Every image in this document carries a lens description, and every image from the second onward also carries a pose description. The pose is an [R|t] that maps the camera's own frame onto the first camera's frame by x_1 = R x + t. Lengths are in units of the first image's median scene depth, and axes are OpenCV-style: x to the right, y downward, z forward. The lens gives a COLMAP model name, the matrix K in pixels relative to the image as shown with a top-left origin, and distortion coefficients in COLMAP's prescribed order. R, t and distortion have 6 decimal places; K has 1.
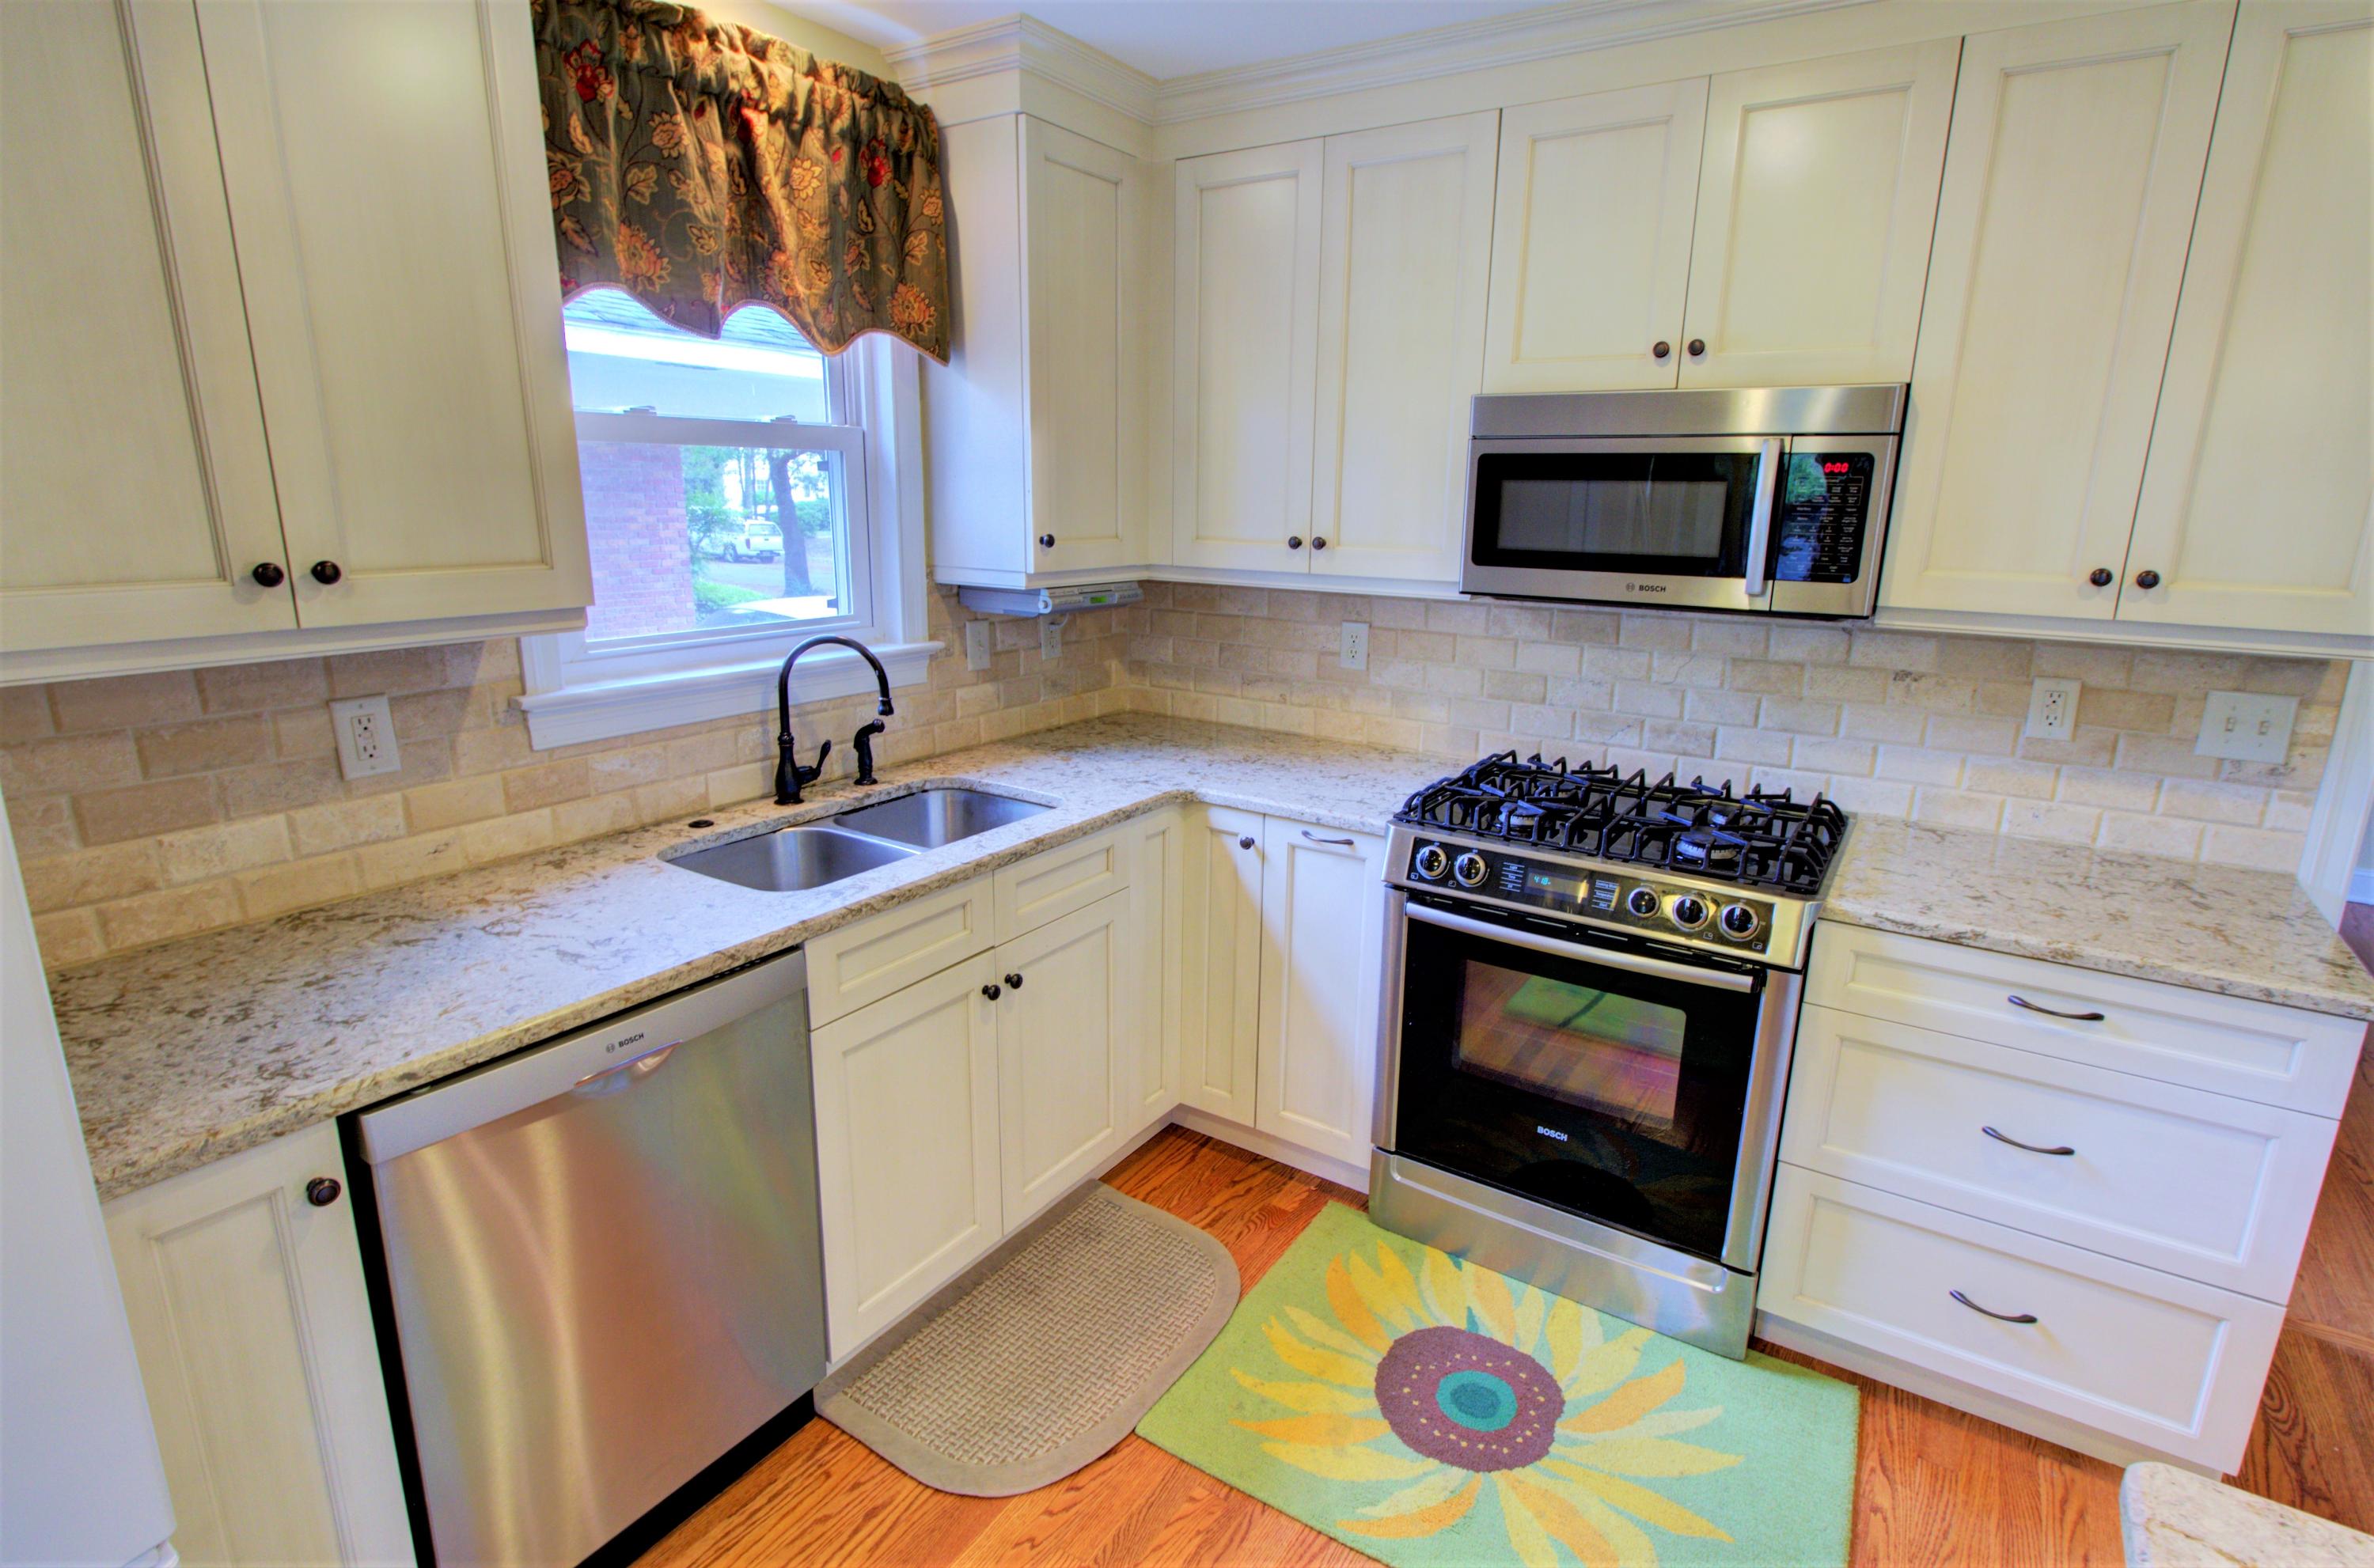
lens RADIAL K [[1169.9, 0, 1183.5], [0, 1169.9, 790.6], [0, 0, 1]] dist [0.013430, -0.000937]
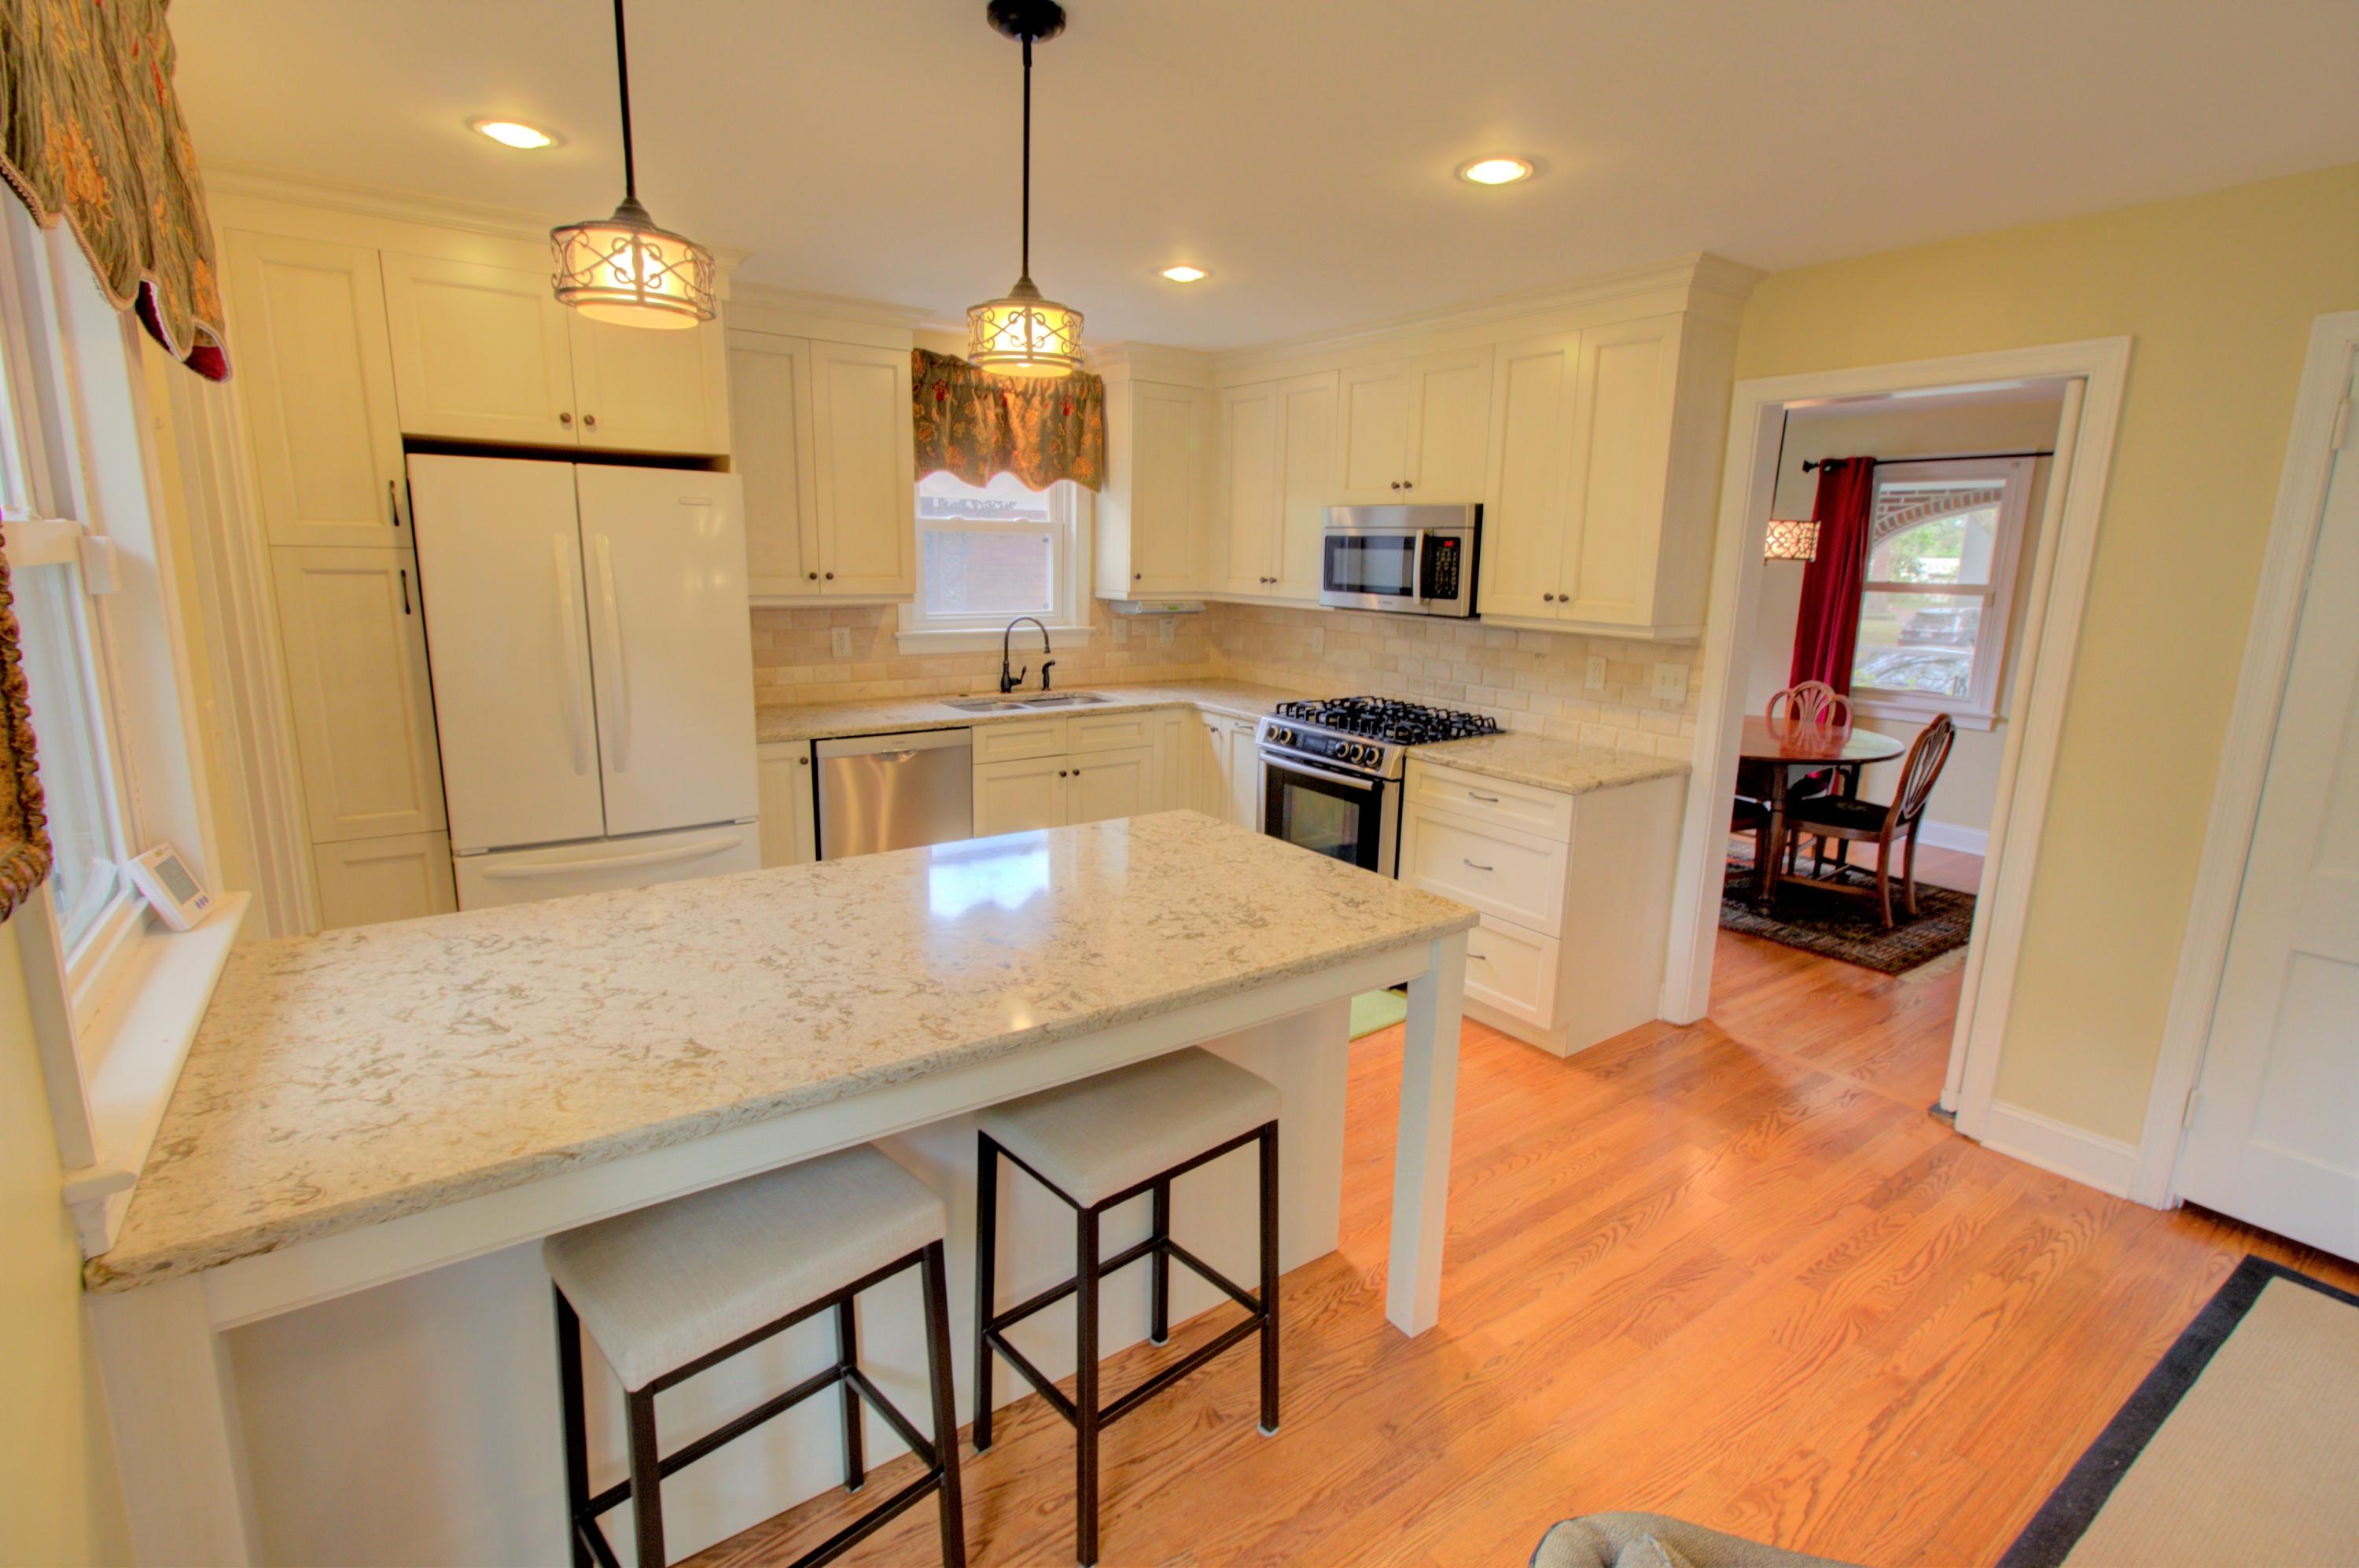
lens RADIAL K [[1106.0, 0, 1189.6], [0, 1106.0, 779.0], [0, 0, 1]] dist [-0.001647, 0.000147]
pose [[0.934041, 0.079665, -0.348168, 0.754938], [-0.098268, 0.994506, -0.036073, 0.223418], [0.343382, 0.067907, 0.936738, -0.846001]]
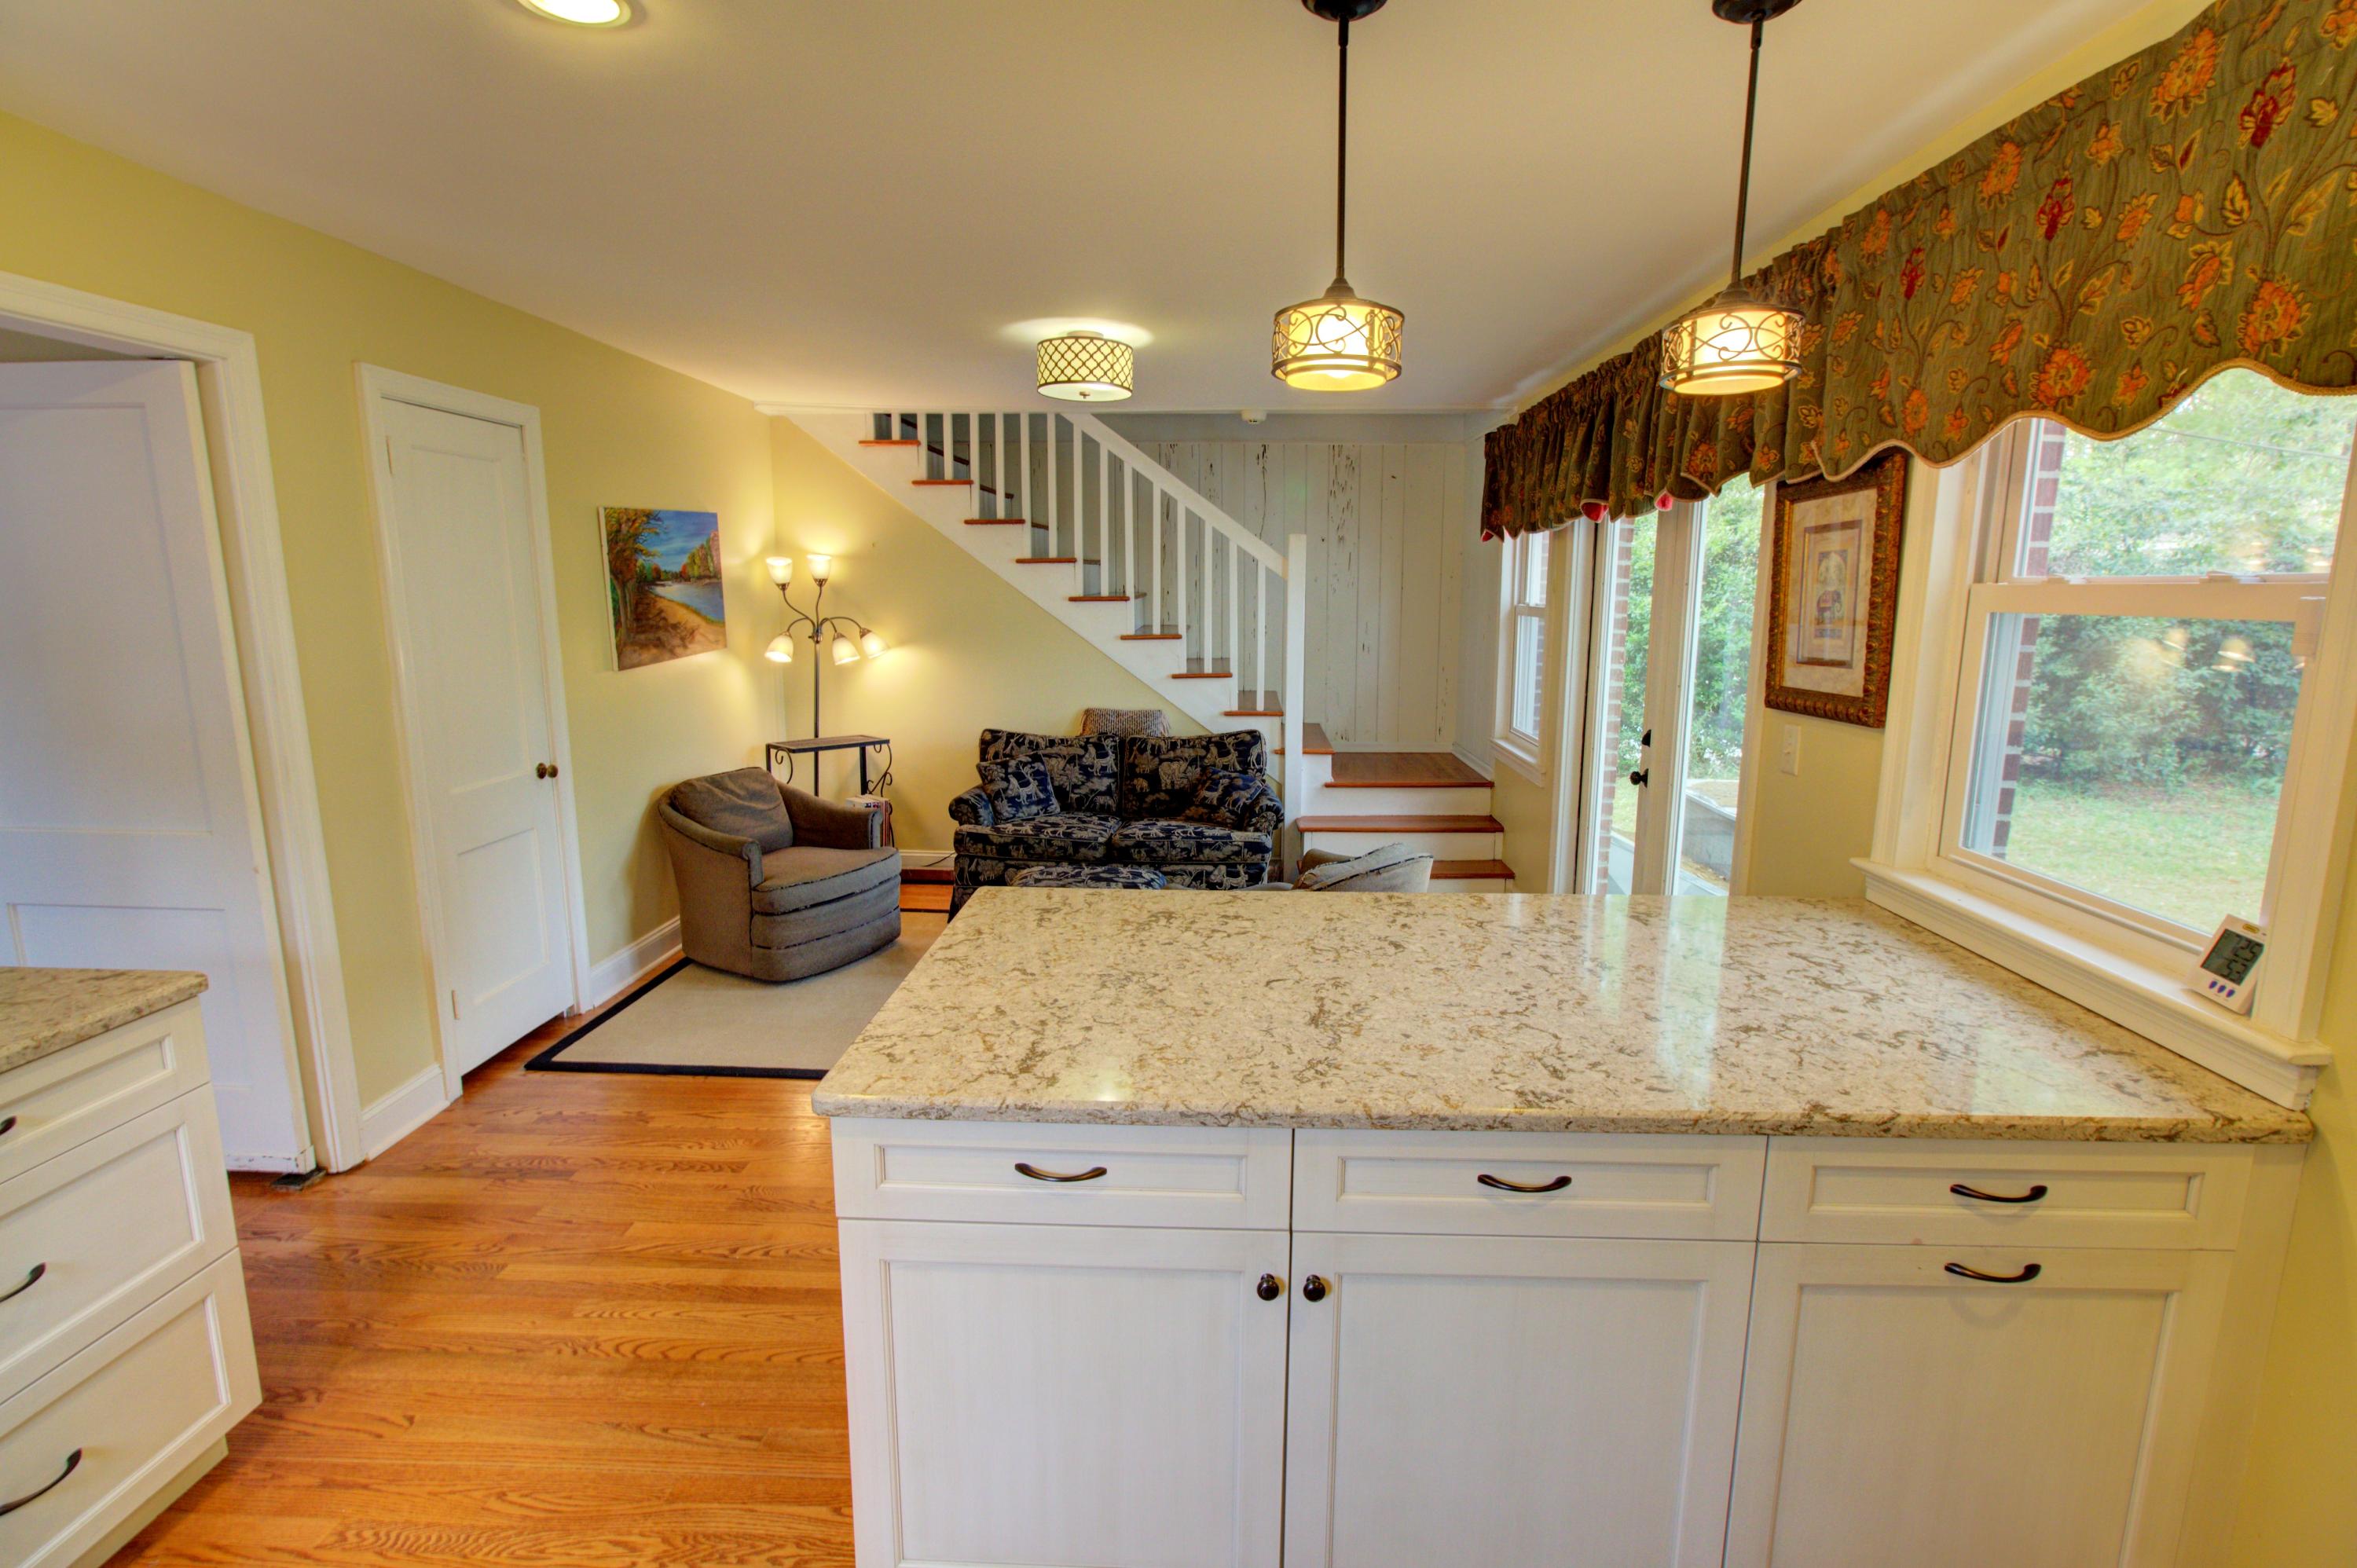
lens RADIAL K [[1105.0, 0, 1187.6], [0, 1105.0, 776.3], [0, 0, 1]] dist [-0.001647, 0.000147]
pose [[-0.528810, -0.158868, 0.833739, -1.064555], [0.196798, 0.932602, 0.302528, -0.343541], [-0.825609, 0.324058, -0.461905, 1.304037]]
